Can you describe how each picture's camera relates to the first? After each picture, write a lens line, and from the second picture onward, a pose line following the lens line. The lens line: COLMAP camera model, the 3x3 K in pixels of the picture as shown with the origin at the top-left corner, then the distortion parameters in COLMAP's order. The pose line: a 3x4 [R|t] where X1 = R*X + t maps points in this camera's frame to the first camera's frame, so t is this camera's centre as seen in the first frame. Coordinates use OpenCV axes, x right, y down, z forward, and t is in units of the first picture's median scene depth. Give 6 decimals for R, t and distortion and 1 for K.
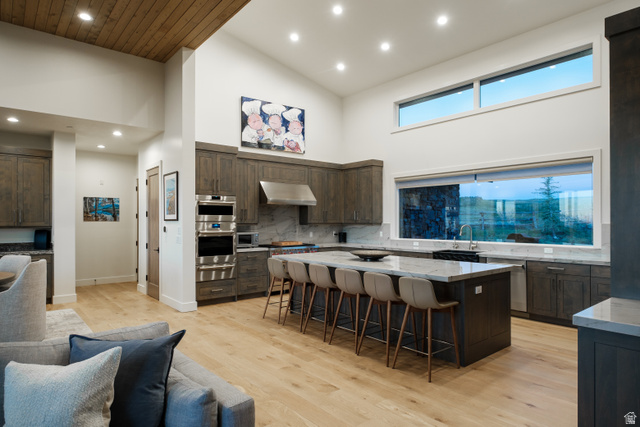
lens RADIAL K [[386.1, 0, 318.1], [0, 386.1, 220.8], [0, 0, 1]] dist [-0.000430, 0.000938]
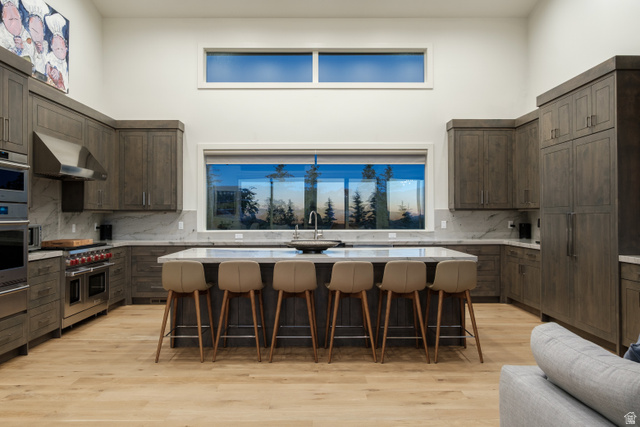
lens RADIAL K [[503.9, 0, 321.3], [0, 503.9, 210.4], [0, 0, 1]] dist [-0.003144, 0.002995]
pose [[0.629704, 0.006530, 0.776807, -0.483507], [0.000587, 0.999960, -0.008882, 0.018255], [-0.776835, 0.006049, 0.629676, 0.248409]]
